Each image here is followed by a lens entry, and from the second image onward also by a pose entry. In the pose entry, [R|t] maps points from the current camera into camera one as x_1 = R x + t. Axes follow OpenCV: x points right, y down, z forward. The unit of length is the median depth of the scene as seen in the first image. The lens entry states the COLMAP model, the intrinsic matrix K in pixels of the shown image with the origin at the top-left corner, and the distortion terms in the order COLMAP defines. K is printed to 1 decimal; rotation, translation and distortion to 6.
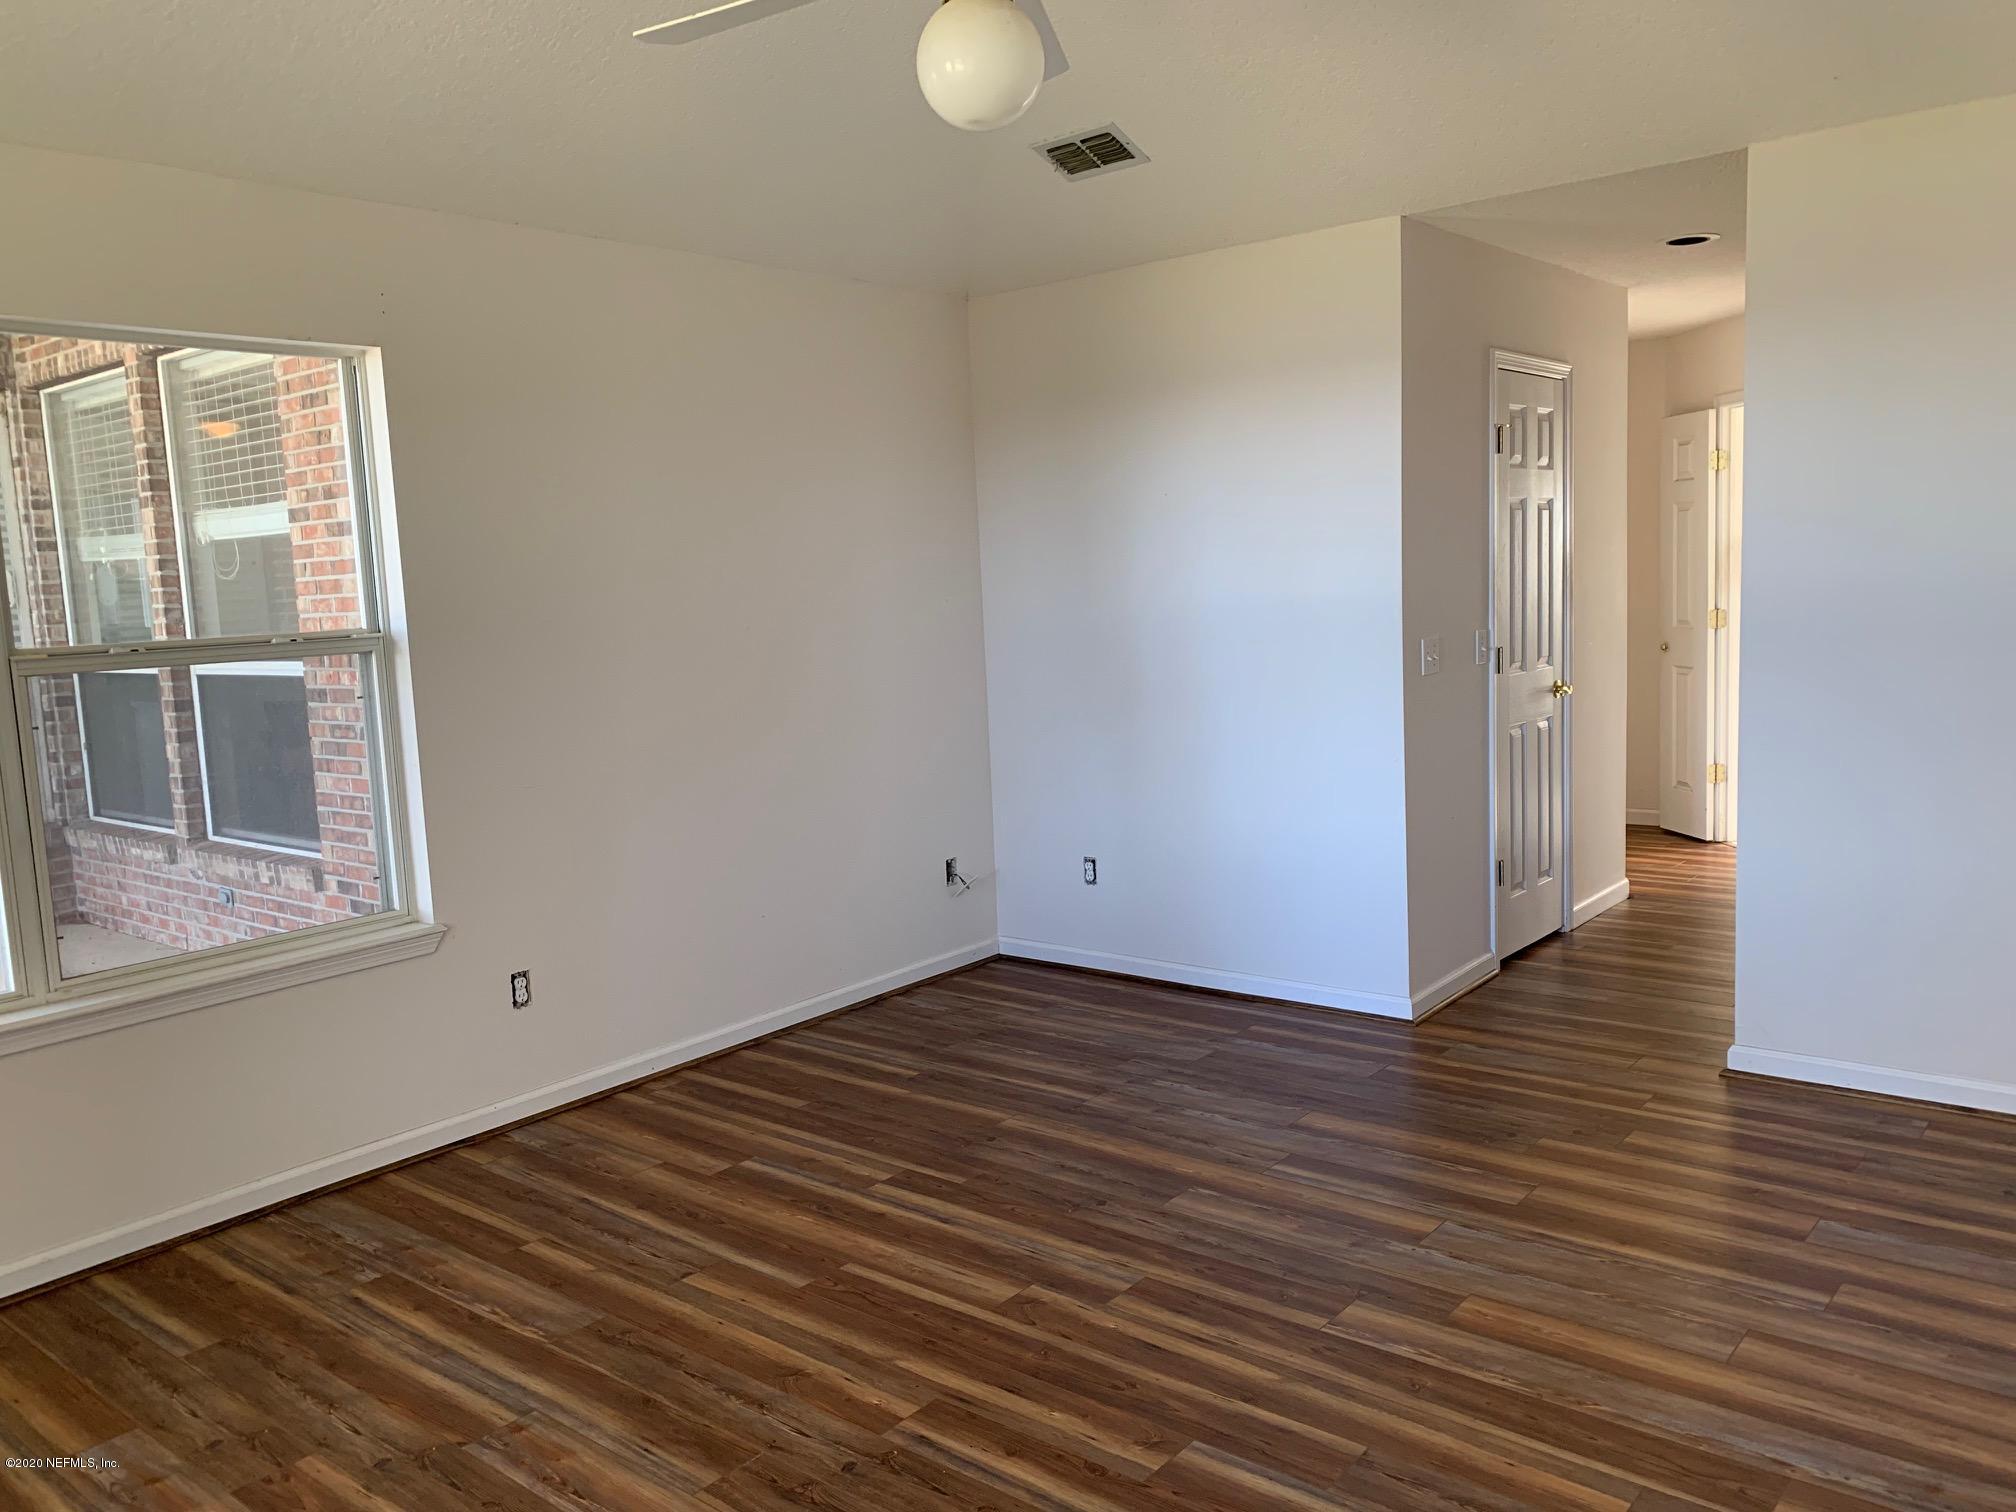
lens RADIAL K [[1541.5, 0, 1005.0], [0, 1541.5, 766.0], [0, 0, 1]] dist [0.035550, -0.033837]
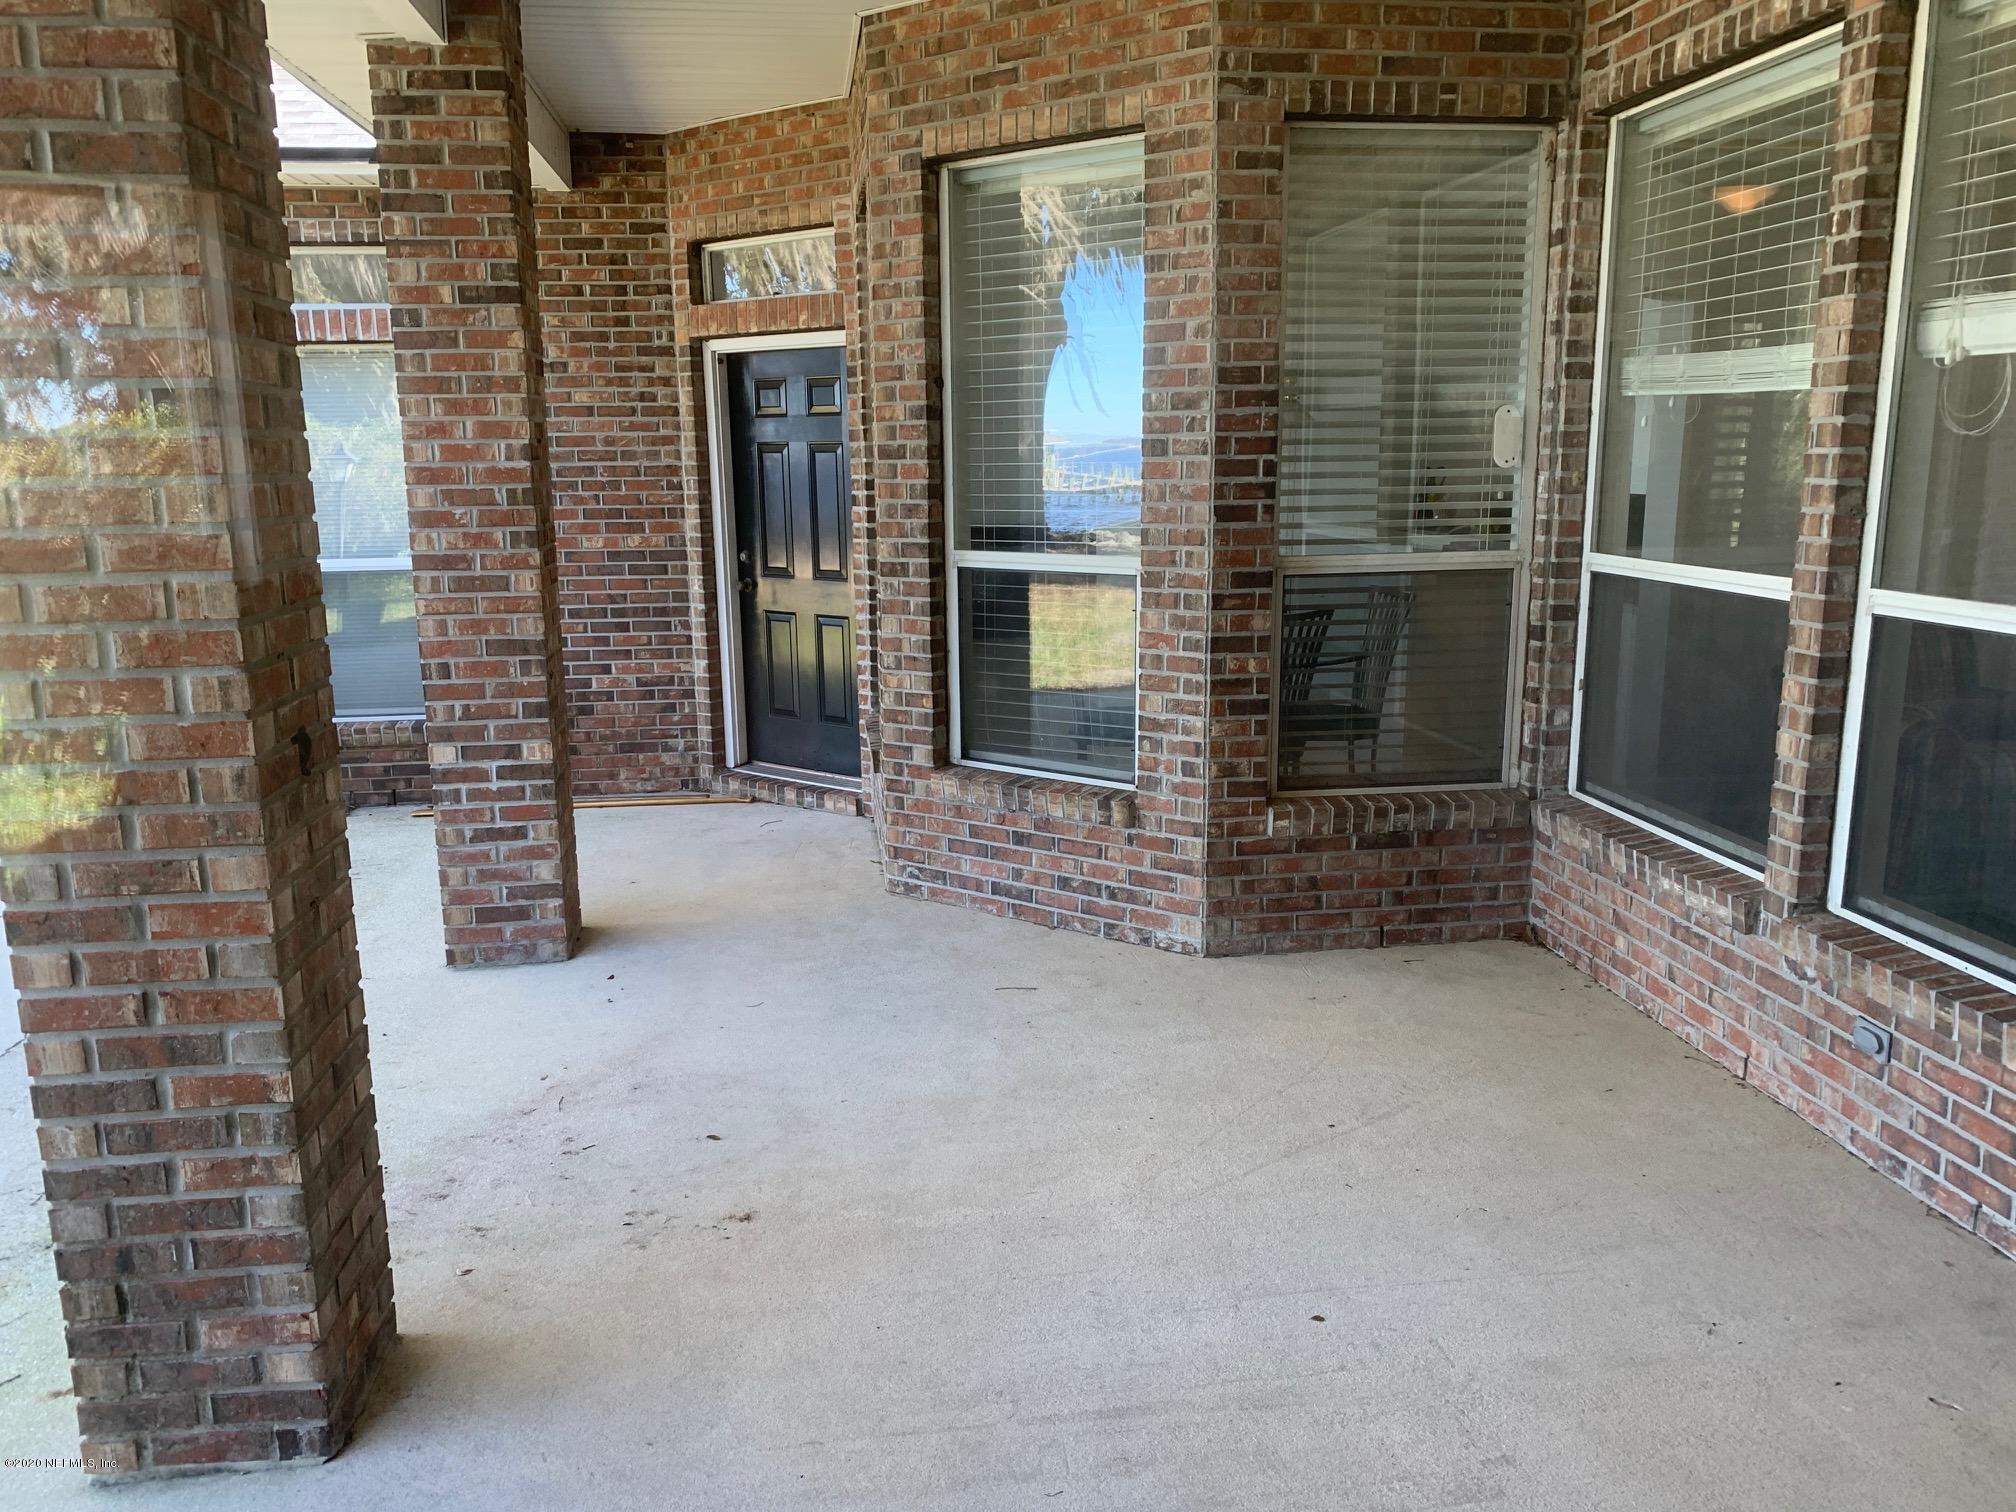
lens RADIAL K [[1541.5, 0, 1005.0], [0, 1541.5, 766.0], [0, 0, 1]] dist [0.035550, -0.033837]
pose [[0.732051, 0.170741, -0.659506, -0.343300], [-0.101238, 0.984599, 0.142532, -0.048410], [0.673685, -0.037574, 0.738063, 0.365452]]
